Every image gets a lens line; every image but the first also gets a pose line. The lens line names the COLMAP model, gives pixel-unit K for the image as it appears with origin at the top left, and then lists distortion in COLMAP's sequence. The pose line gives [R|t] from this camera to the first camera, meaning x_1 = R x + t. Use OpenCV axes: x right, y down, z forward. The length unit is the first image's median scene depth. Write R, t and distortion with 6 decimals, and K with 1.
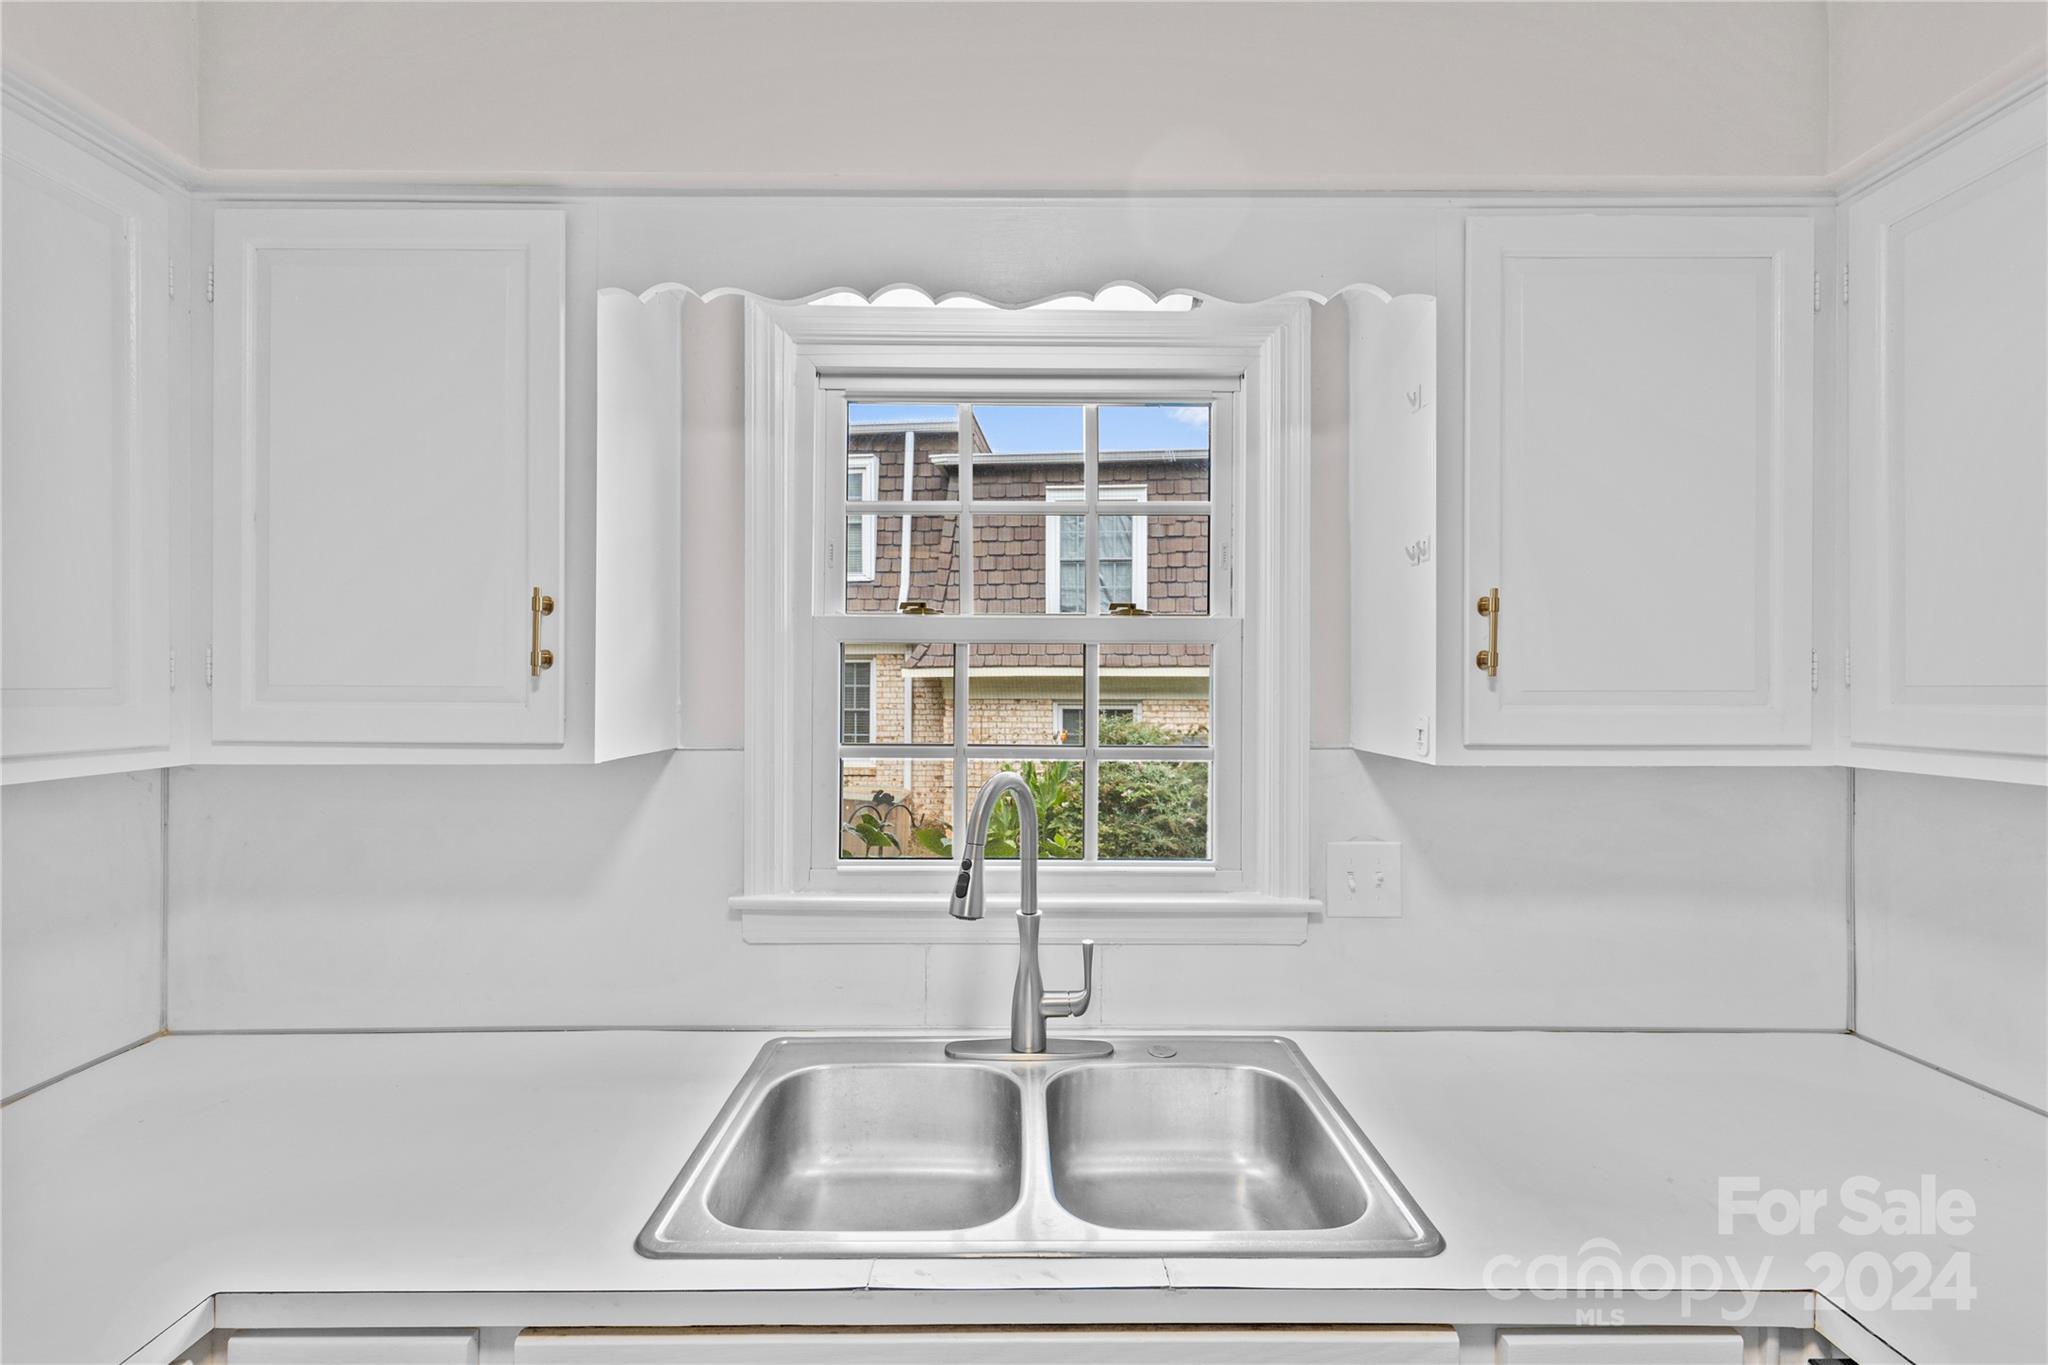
lens RADIAL K [[917.7, 0, 1031.3], [0, 917.7, 686.0], [0, 0, 1]] dist [0.003068, 0.000167]
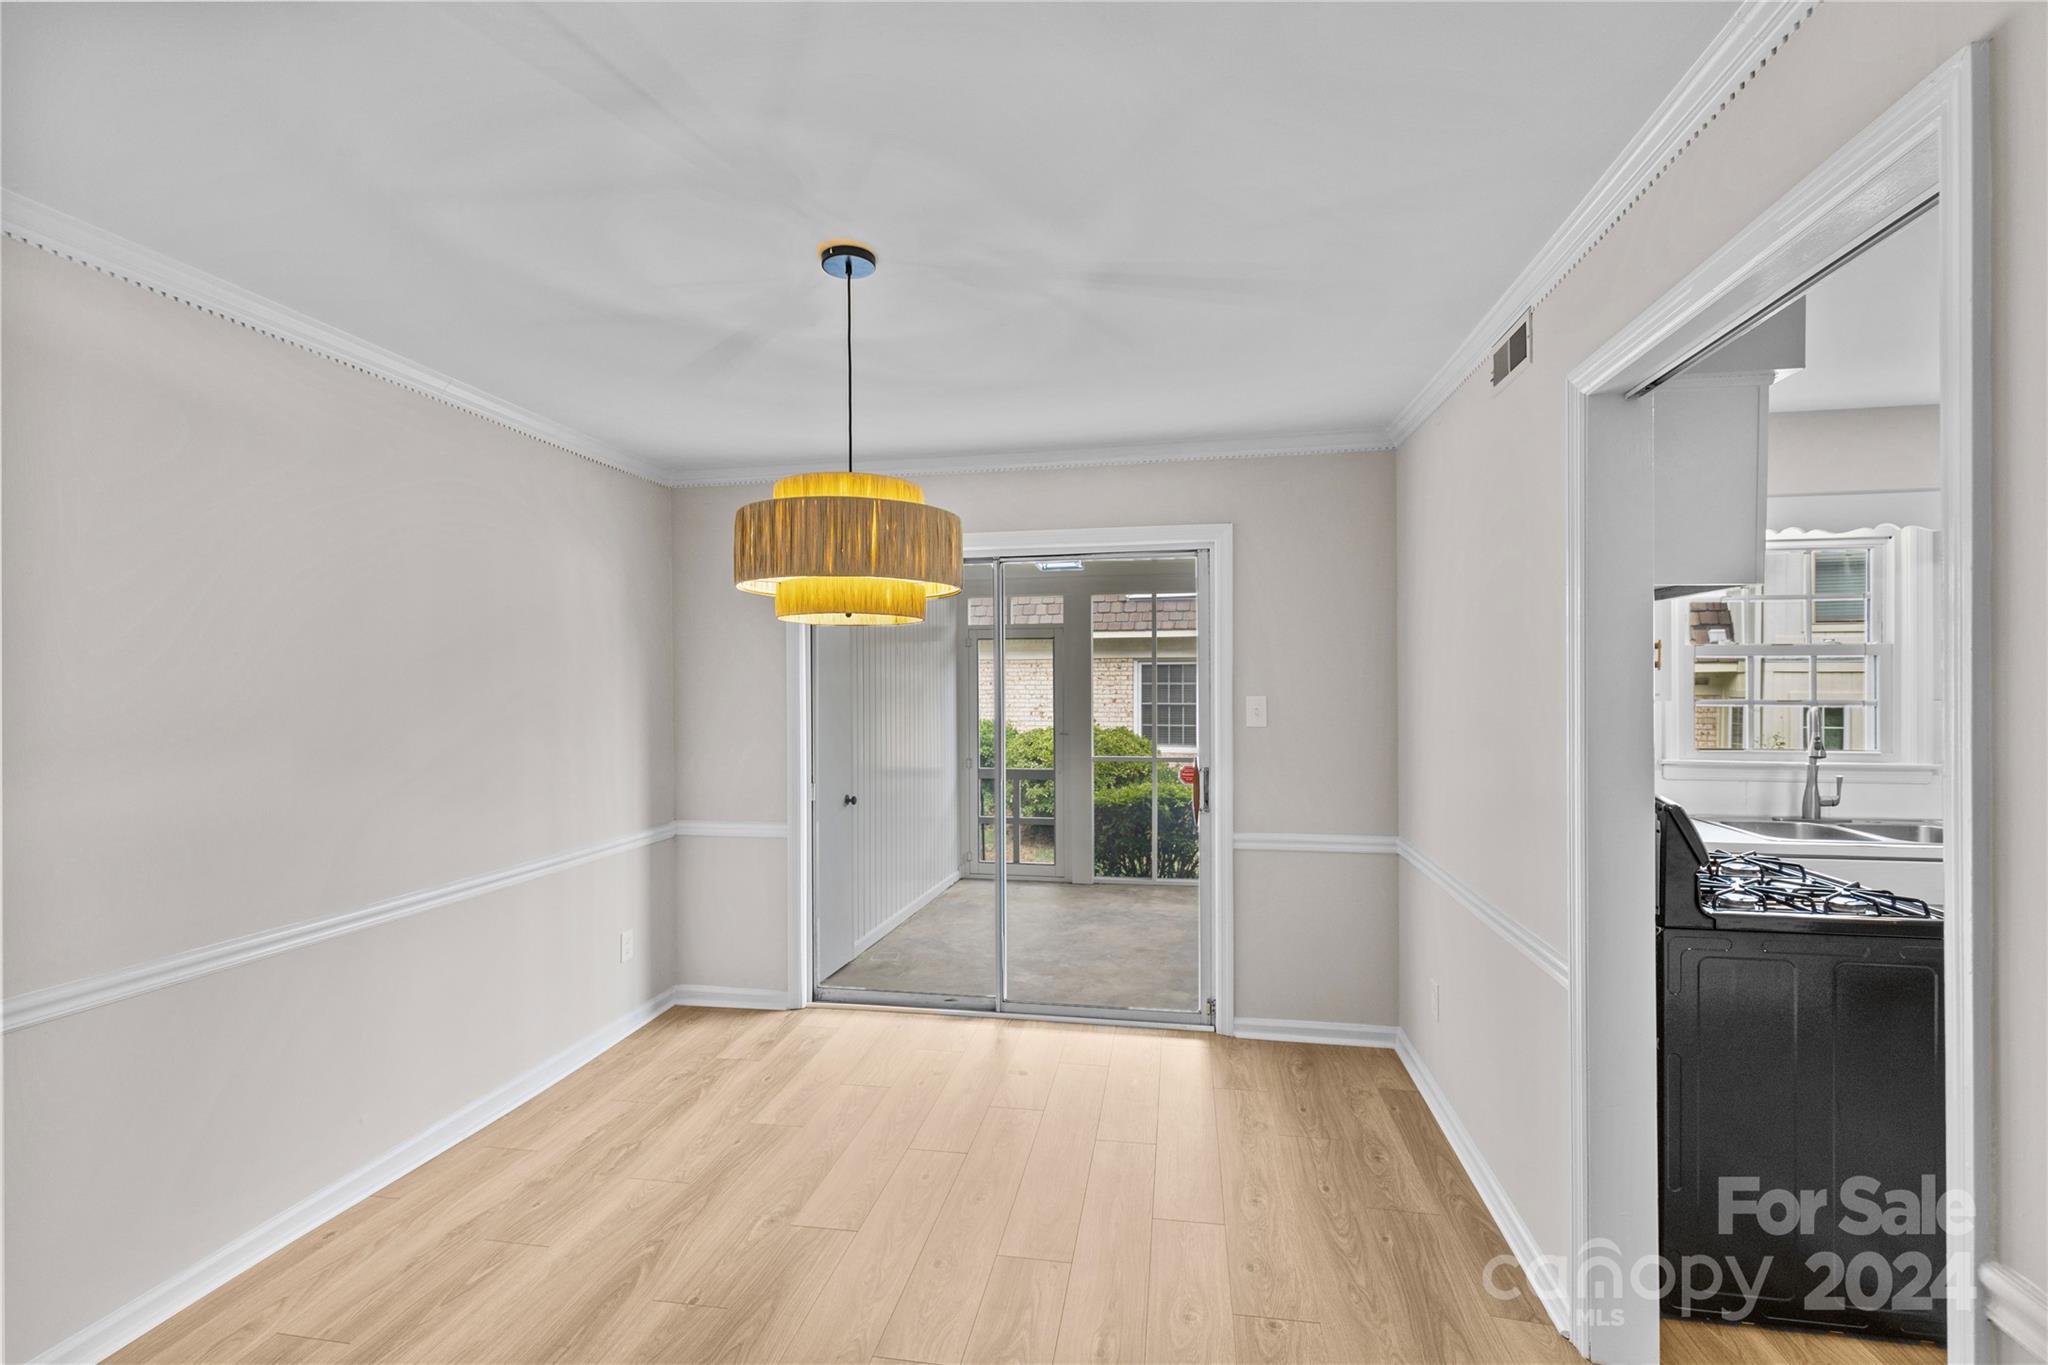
lens RADIAL K [[917.7, 0, 1016.4], [0, 917.7, 691.6], [0, 0, 1]] dist [0.003068, 0.000167]
pose [[0.983622, -0.003368, -0.180212, -0.241543], [0.004413, 0.999976, 0.005403, 0.003697], [0.180190, -0.006110, 0.983613, -0.266319]]
